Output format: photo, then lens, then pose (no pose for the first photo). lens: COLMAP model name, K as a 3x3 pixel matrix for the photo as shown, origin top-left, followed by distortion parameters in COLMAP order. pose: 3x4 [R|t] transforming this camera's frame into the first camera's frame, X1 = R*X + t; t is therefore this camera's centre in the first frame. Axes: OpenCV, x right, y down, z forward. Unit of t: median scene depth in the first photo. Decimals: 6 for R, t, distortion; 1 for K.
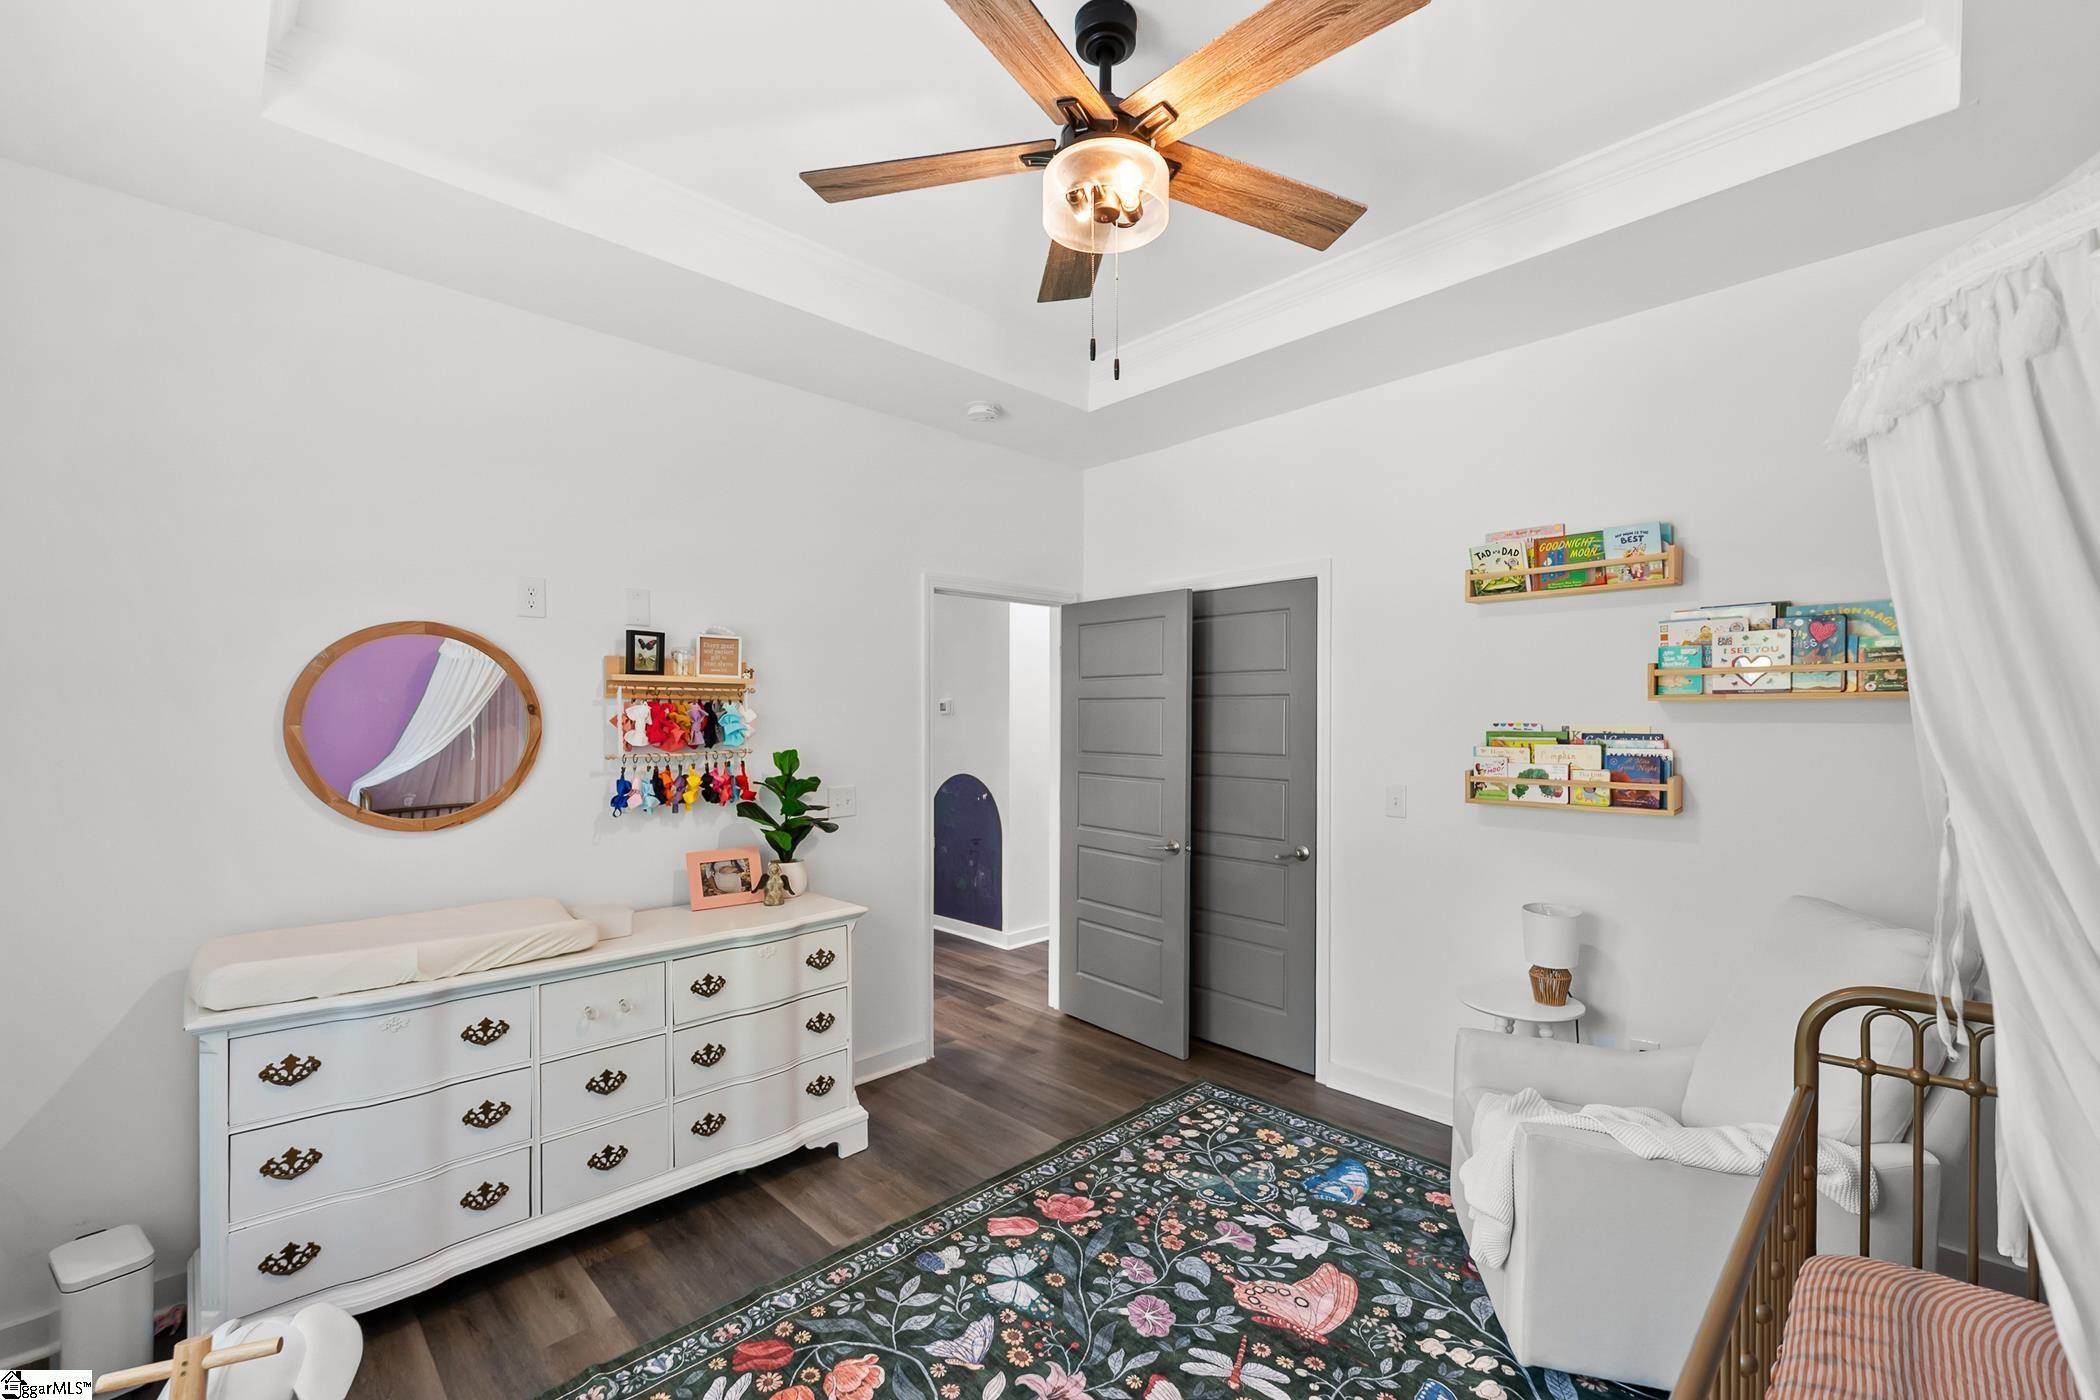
lens RADIAL K [[871.8, 0, 1052.0], [0, 871.8, 724.0], [0, 0, 1]] dist [-0.001862, -0.000085]
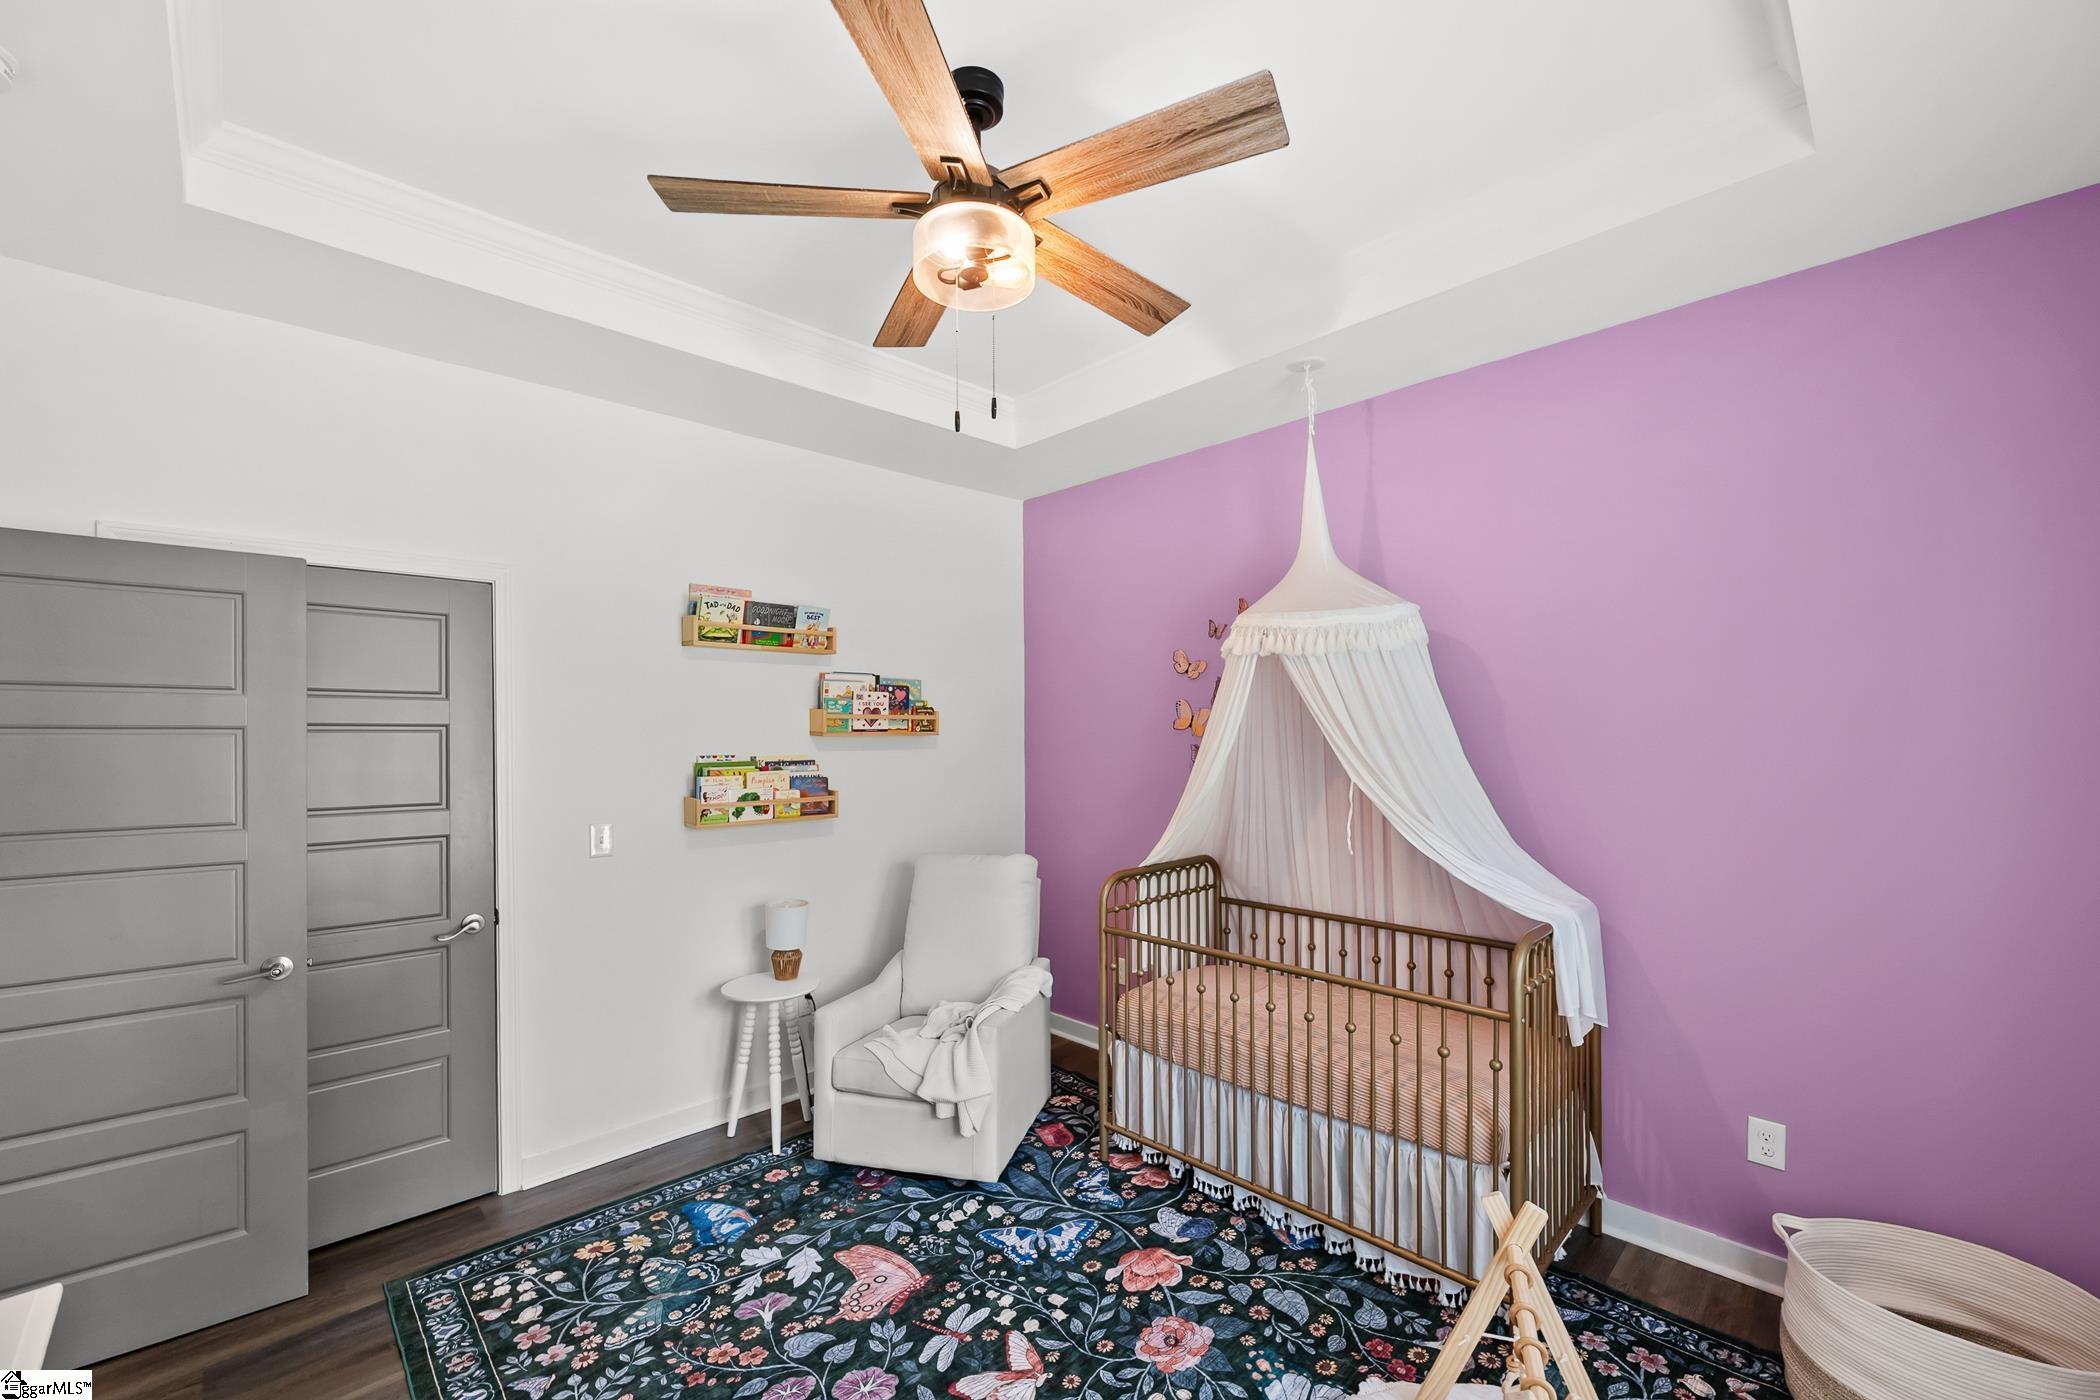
lens RADIAL K [[842.4, 0, 1039.0], [0, 842.4, 736.1], [0, 0, 1]] dist [-0.000835, -0.000023]
pose [[0.014943, -0.002406, 0.999885, -0.653370], [0.014713, 0.999889, 0.002186, -0.025136], [-0.999780, 0.014679, 0.014976, 0.640705]]
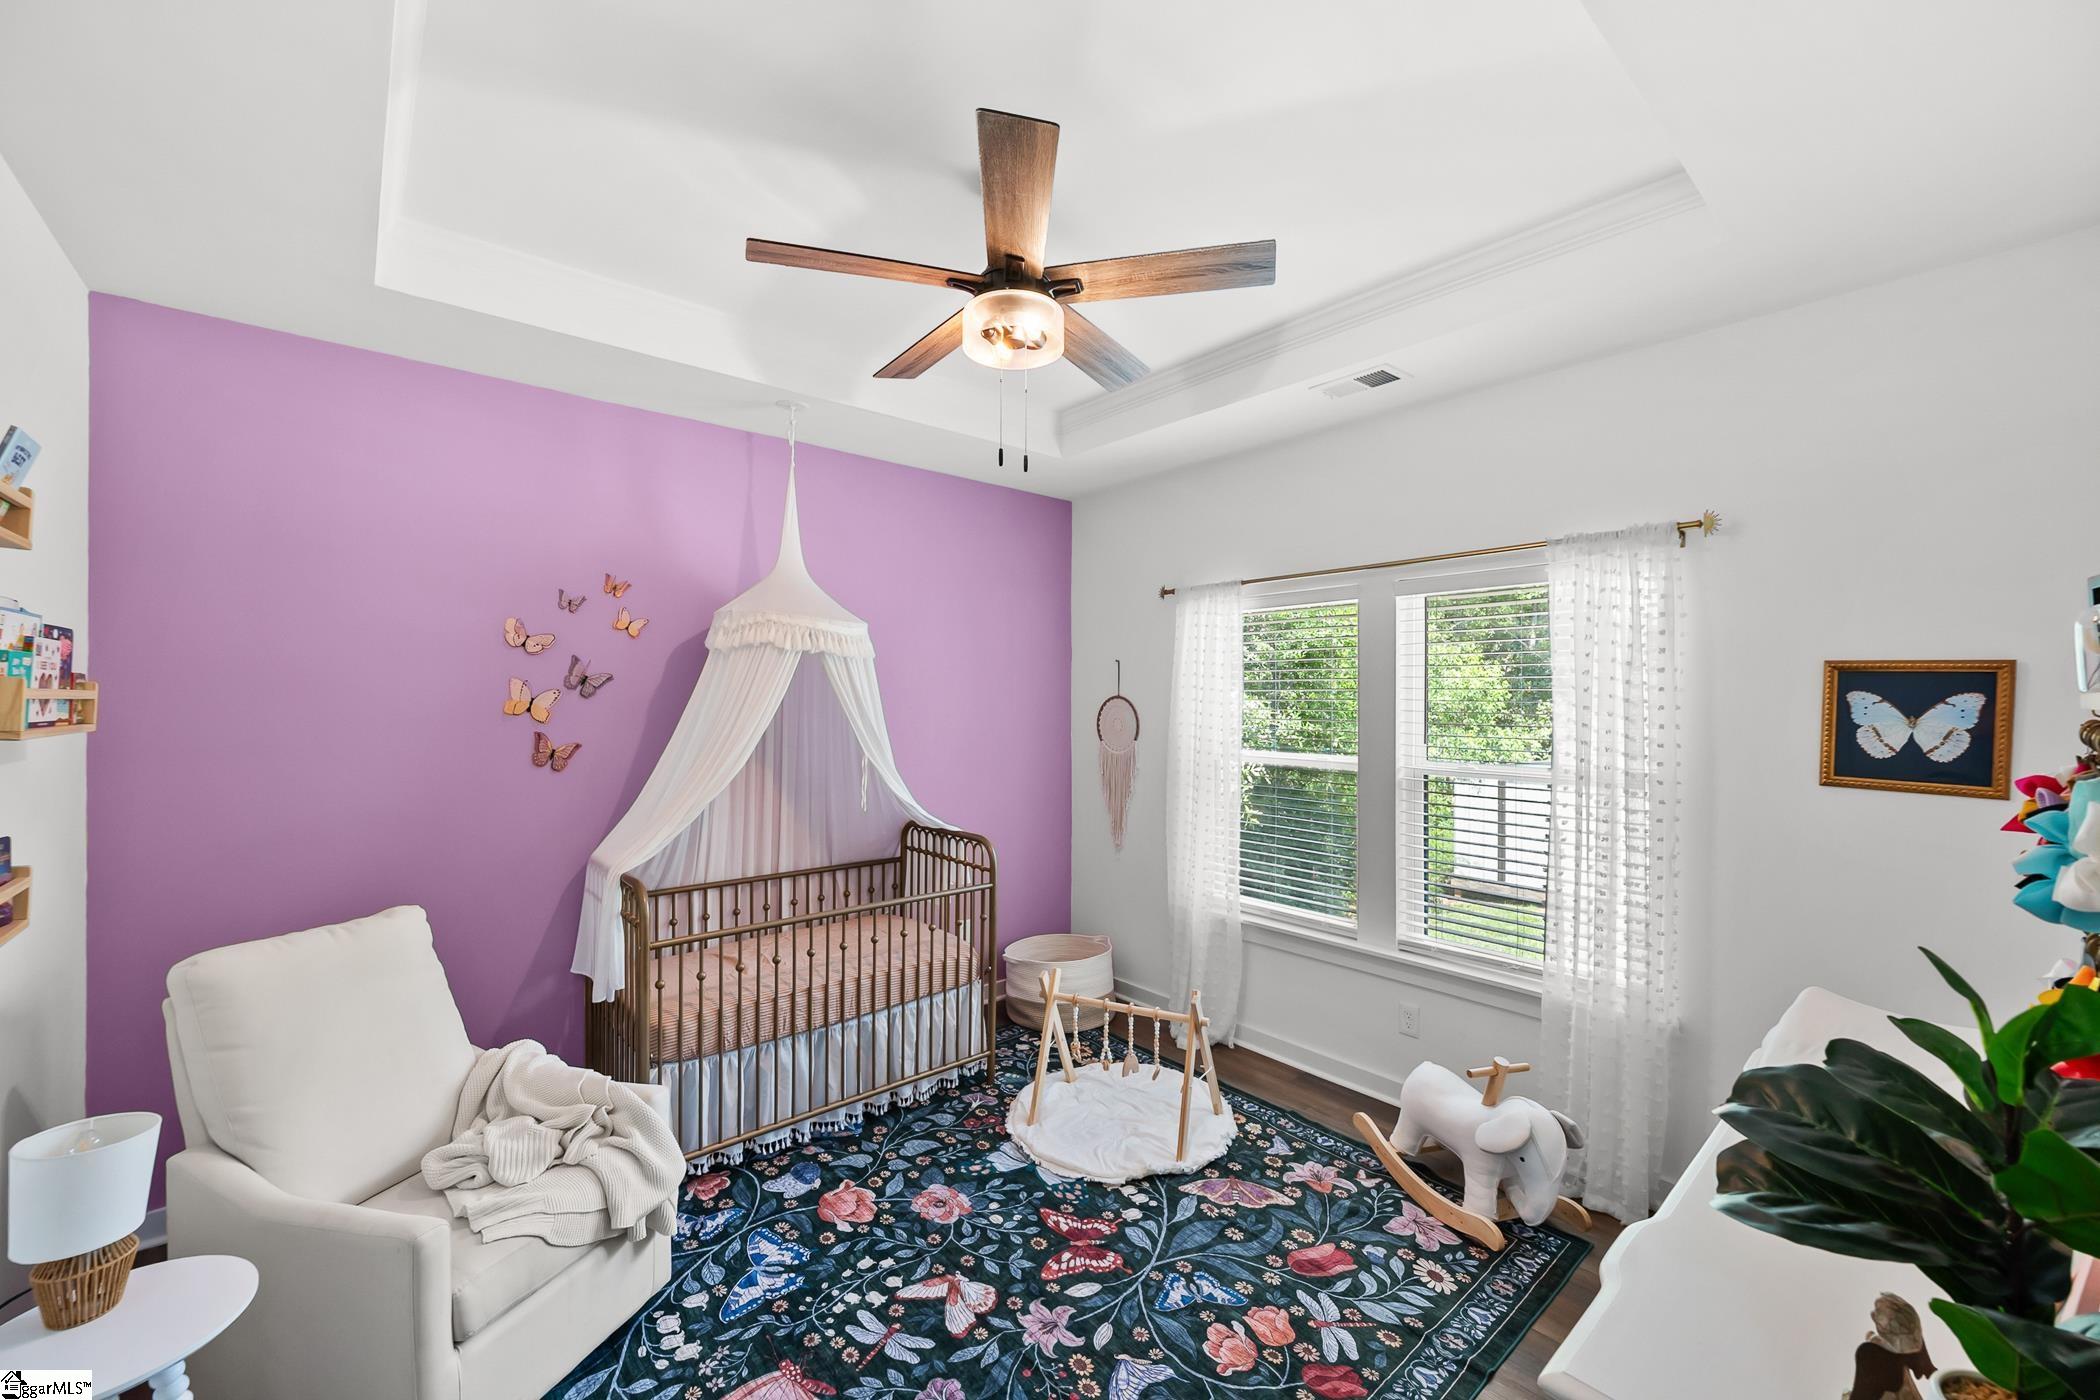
lens RADIAL K [[829.8, 0, 1049.0], [0, 829.8, 695.0], [0, 0, 1]] dist [-0.000039, 0.000111]
pose [[-0.997731, -0.003378, 0.067247, -0.047619], [-0.003344, 0.999994, 0.000622, -0.059649], [-0.067248, 0.000395, -0.997736, 1.522208]]
